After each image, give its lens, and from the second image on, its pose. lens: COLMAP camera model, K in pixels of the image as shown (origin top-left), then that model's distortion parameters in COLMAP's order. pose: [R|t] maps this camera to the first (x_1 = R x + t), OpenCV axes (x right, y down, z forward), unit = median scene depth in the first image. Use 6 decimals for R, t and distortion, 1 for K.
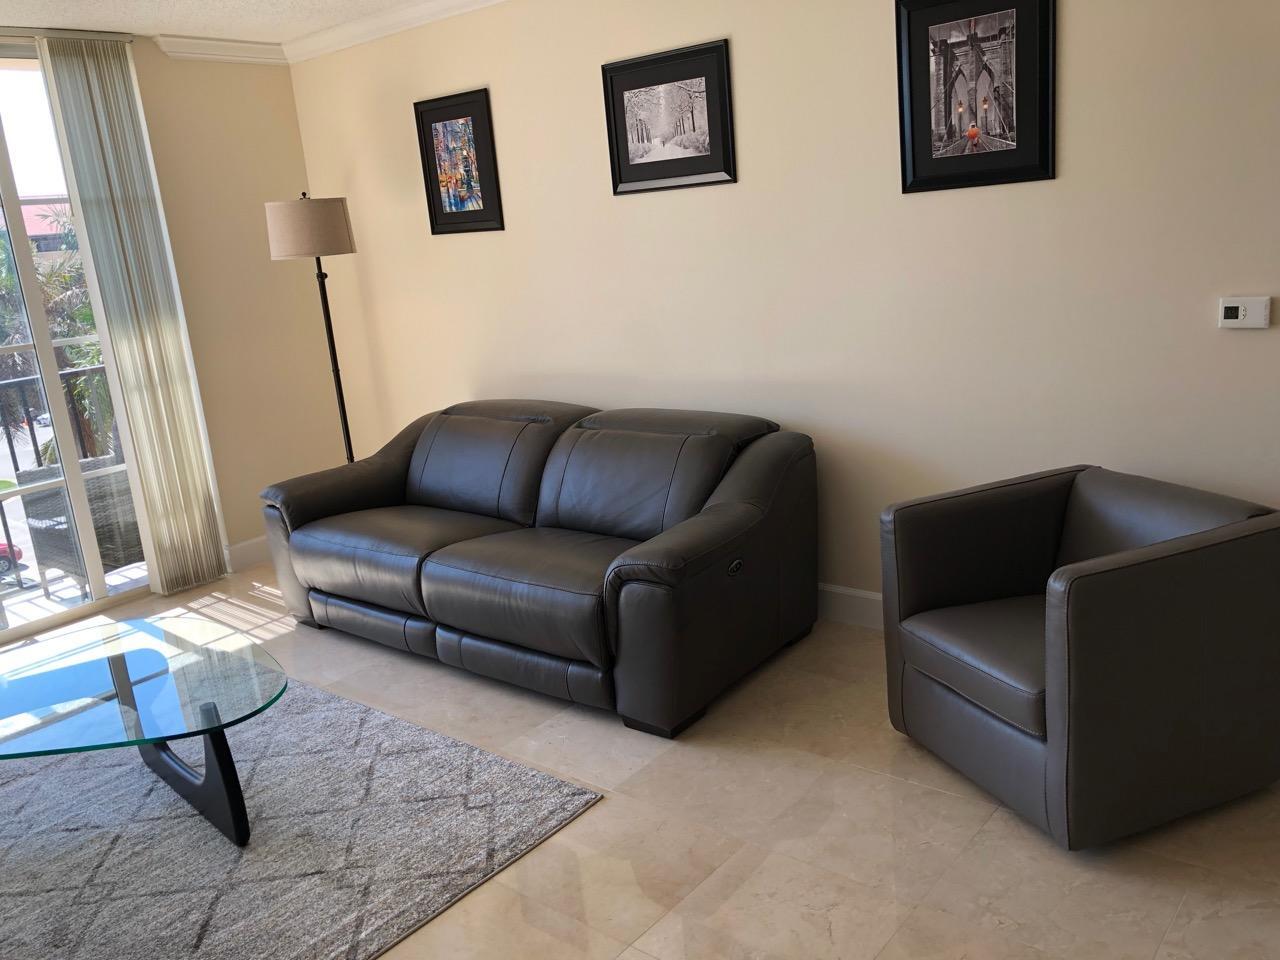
lens RADIAL K [[1045.5, 0, 632.7], [0, 1045.5, 467.9], [0, 0, 1]] dist [0.048164, -0.058303]
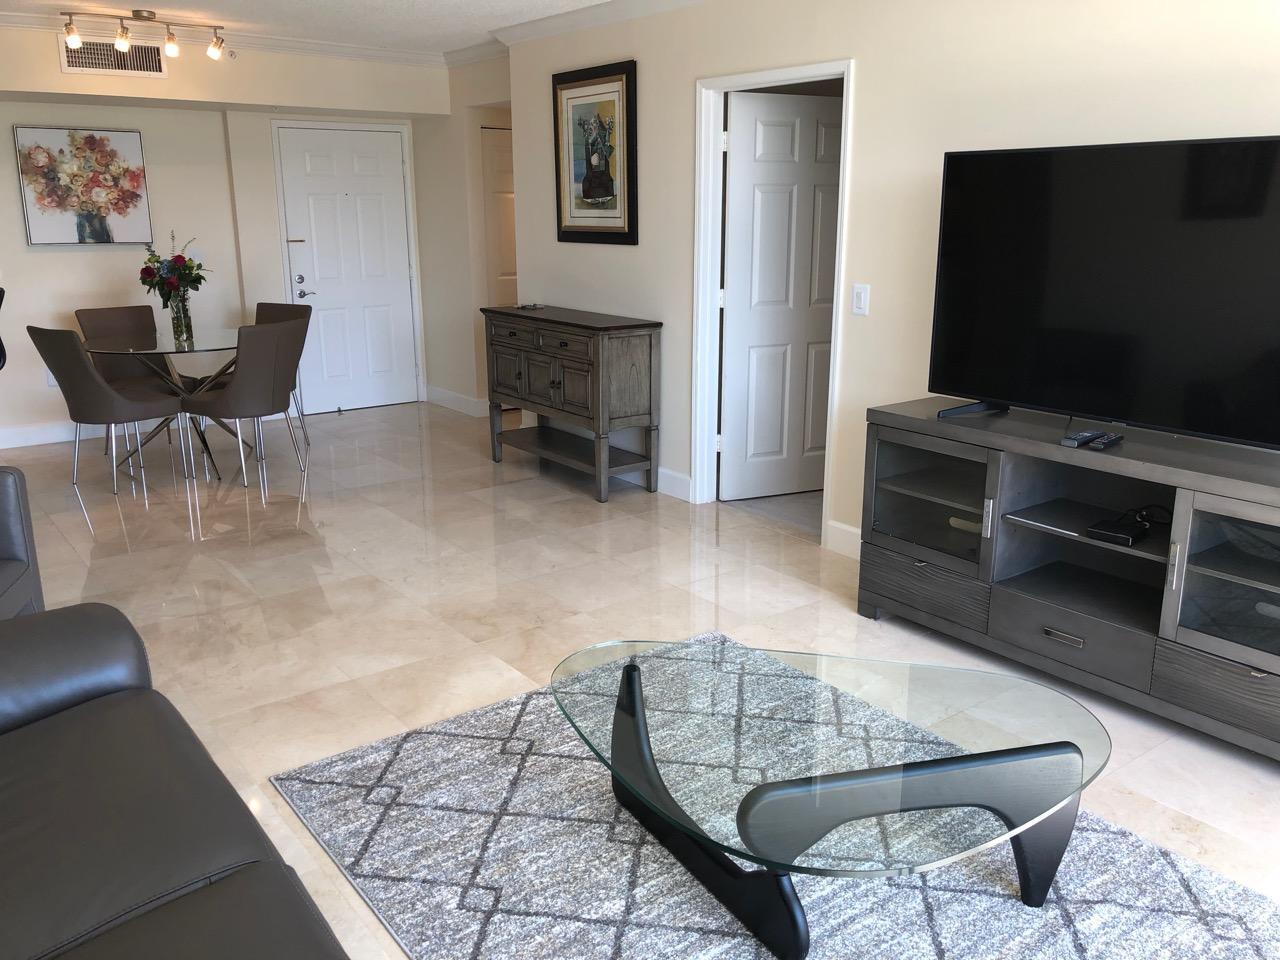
lens RADIAL K [[1045.5, 0, 646.1], [0, 1045.5, 478.9], [0, 0, 1]] dist [0.048164, -0.058303]
pose [[-0.972069, 0.035912, 0.231930, -0.557577], [0.139807, 0.882356, 0.449336, -0.302383], [-0.188509, 0.469211, -0.862732, 1.509030]]
